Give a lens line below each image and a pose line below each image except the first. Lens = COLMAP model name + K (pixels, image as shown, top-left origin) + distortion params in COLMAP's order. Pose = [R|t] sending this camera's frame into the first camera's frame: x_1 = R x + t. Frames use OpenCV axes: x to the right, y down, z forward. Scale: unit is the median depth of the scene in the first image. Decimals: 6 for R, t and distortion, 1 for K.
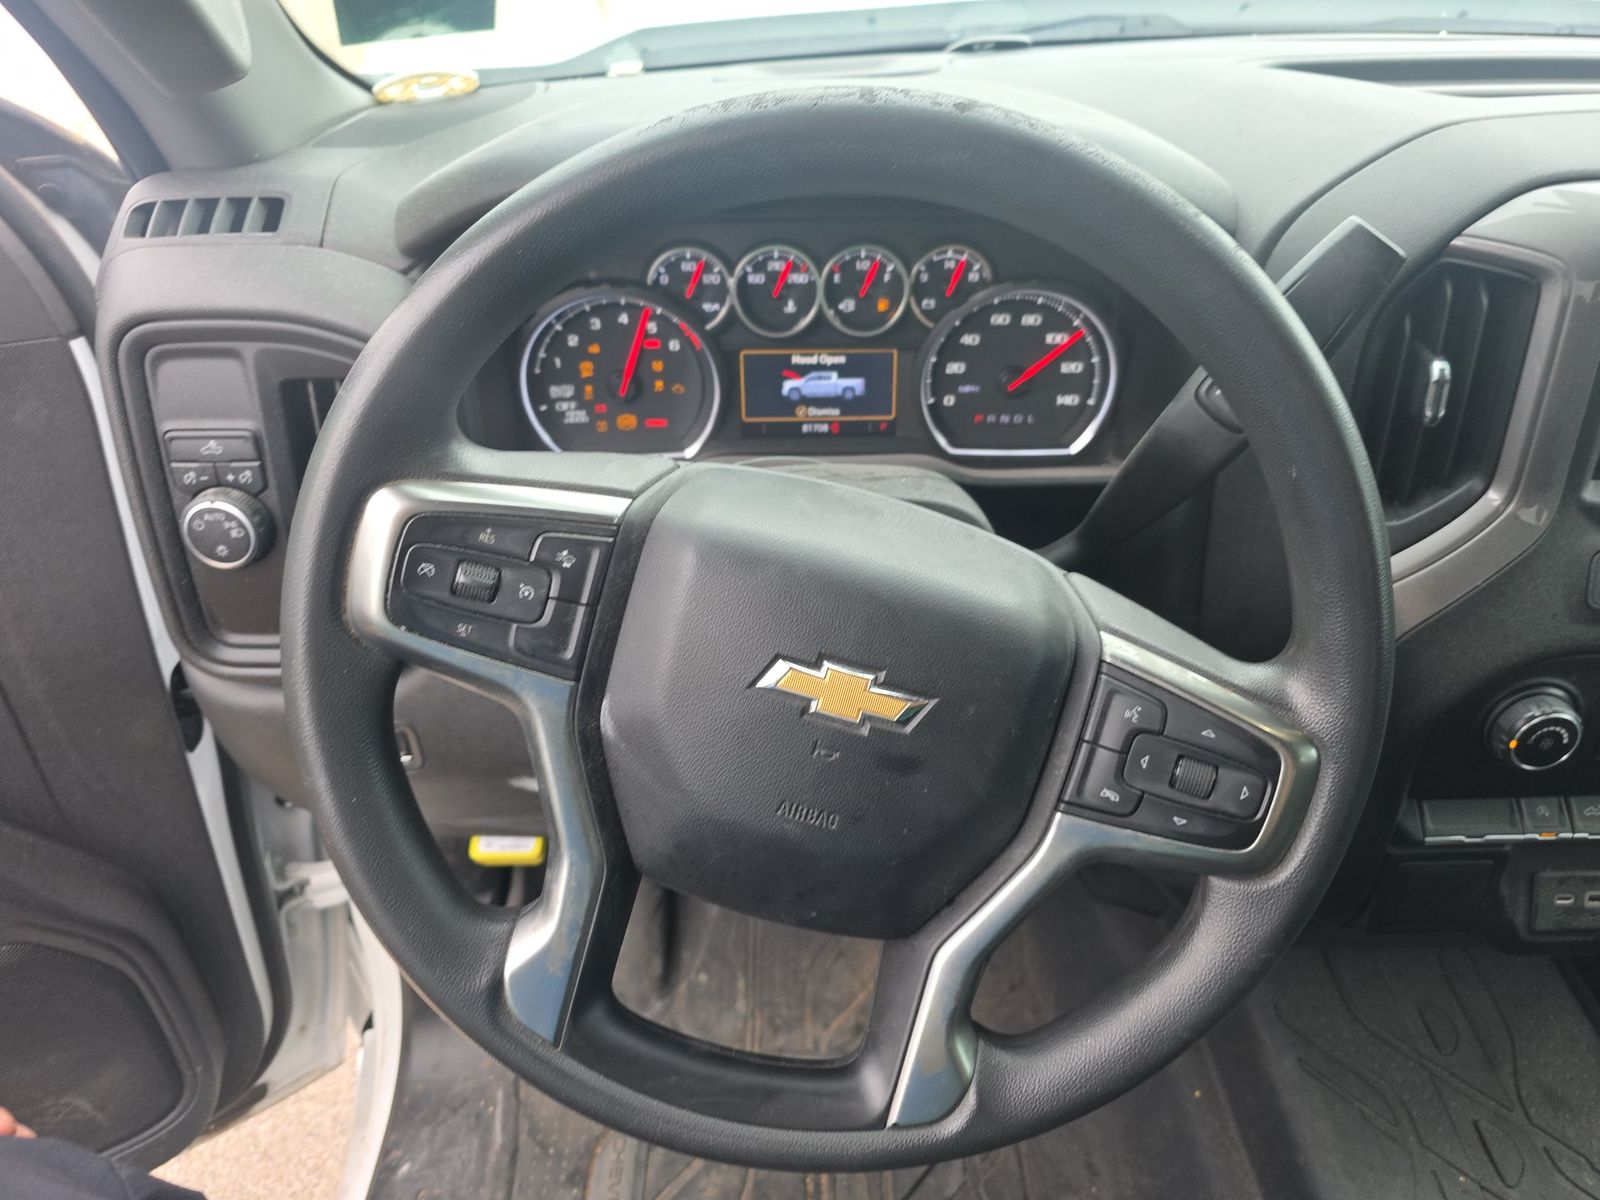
lens RADIAL K [[1055.7, 0, 797.3], [0, 1055.7, 587.3], [0, 0, 1]] dist [0.047481, -0.029016]
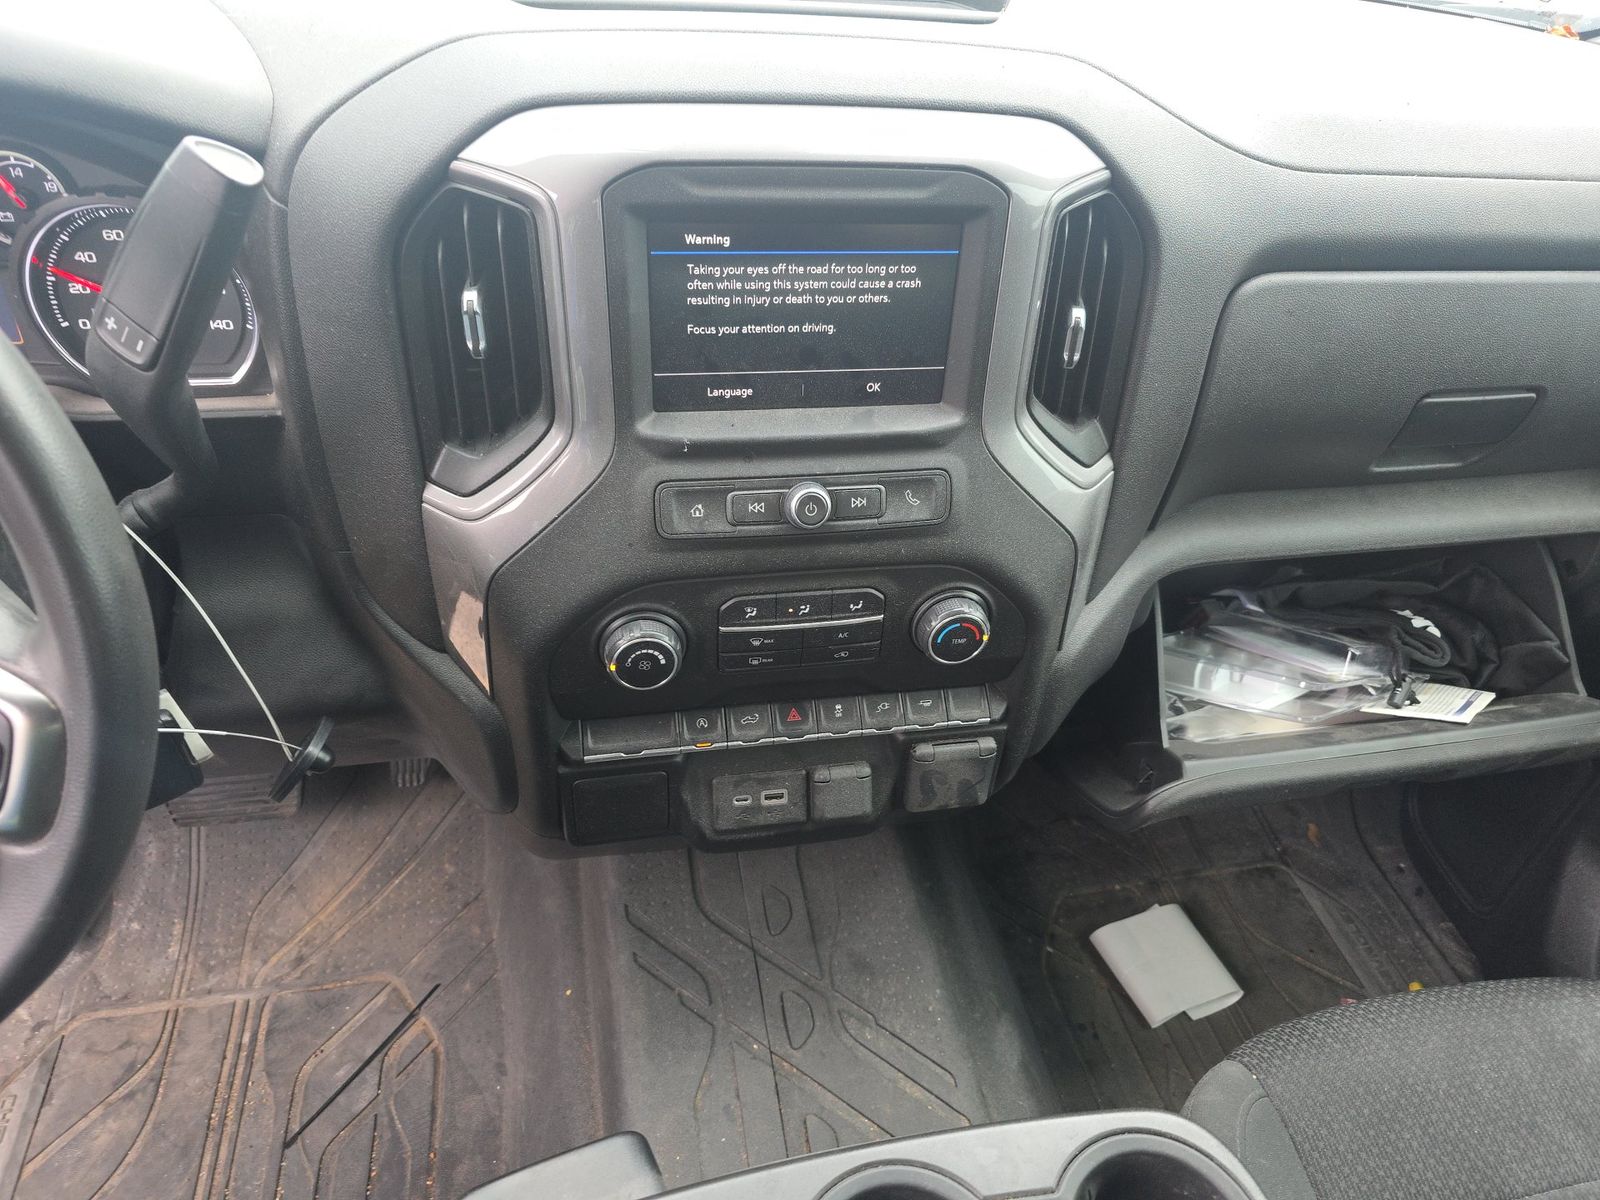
lens RADIAL K [[1046.3, 0, 800.9], [0, 1046.3, 604.2], [0, 0, 1]] dist [0.054552, -0.026592]
pose [[0.988317, -0.046196, 0.145243, 0.623692], [0.030382, 0.993547, 0.109277, -0.019301], [-0.149354, -0.103588, 0.983343, -0.025906]]
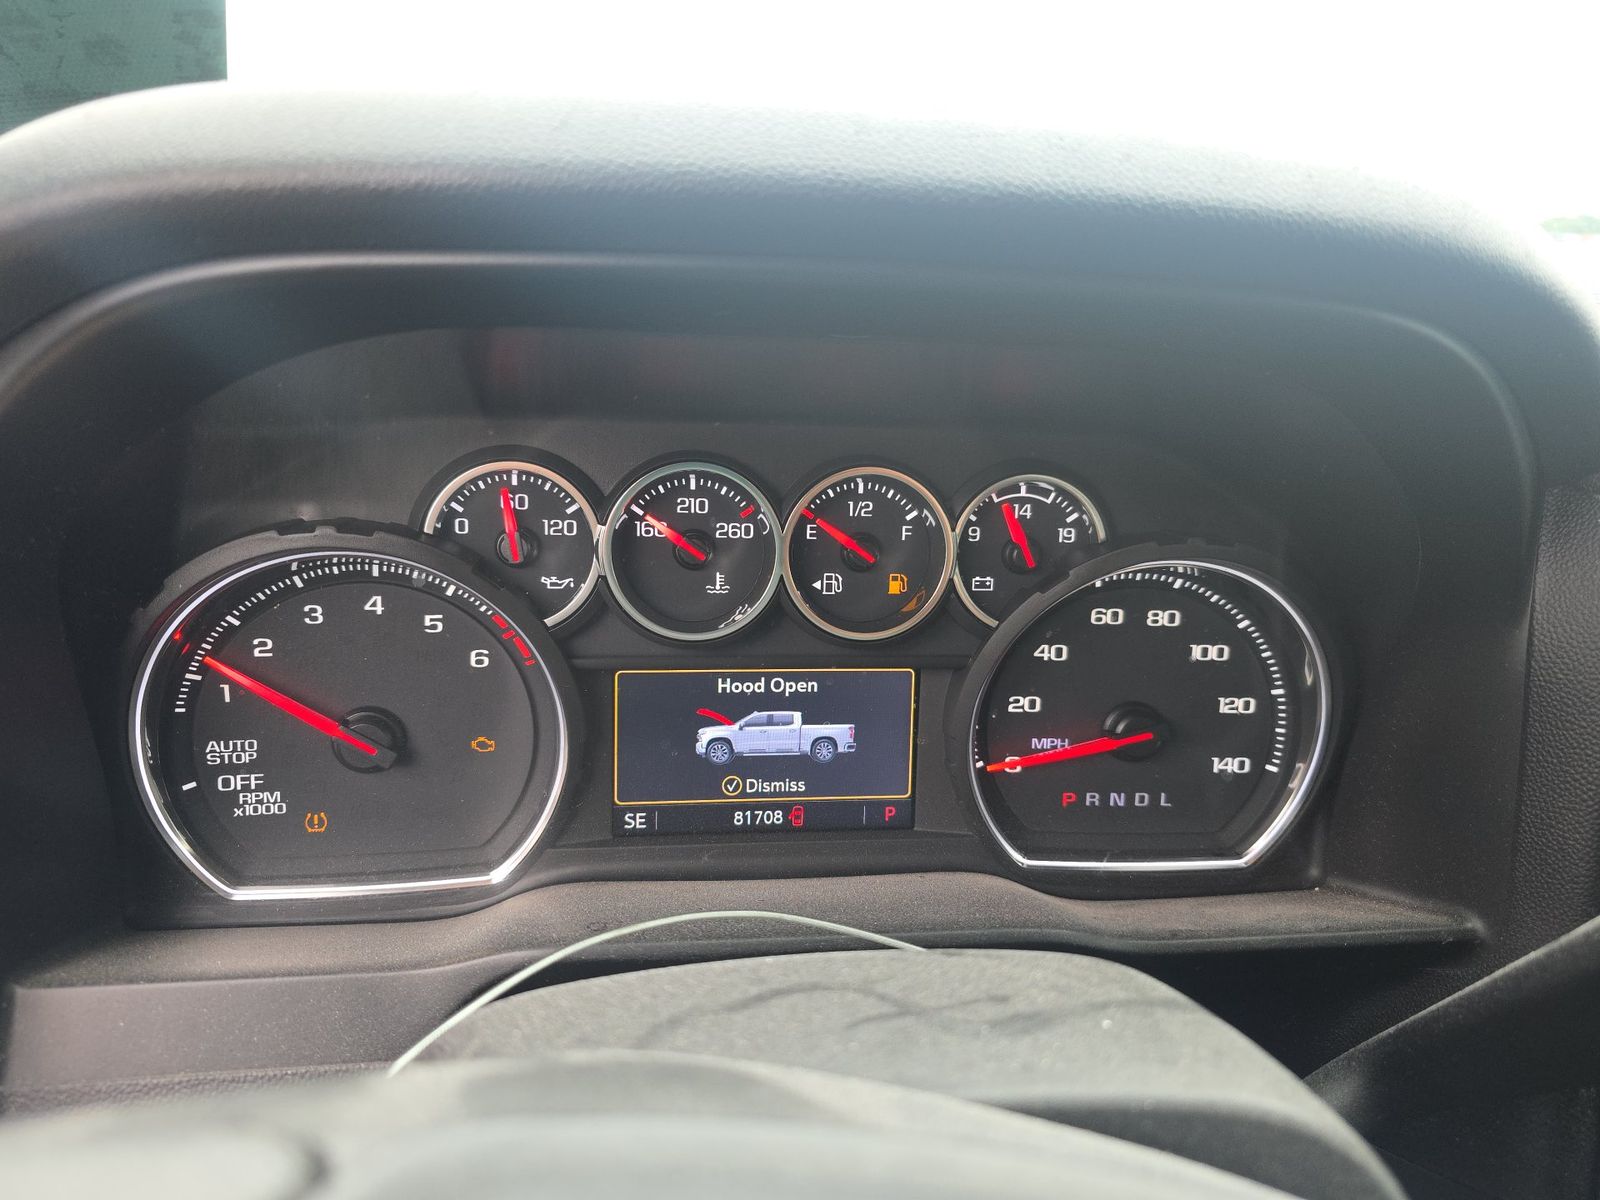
lens RADIAL K [[1055.7, 0, 797.3], [0, 1055.7, 587.3], [0, 0, 1]] dist [0.047481, -0.029016]
pose [[0.993889, 0.015354, 0.109315, -0.023403], [0.018592, 0.952849, -0.302875, -0.106375], [-0.108812, 0.303057, 0.946740, 0.501210]]
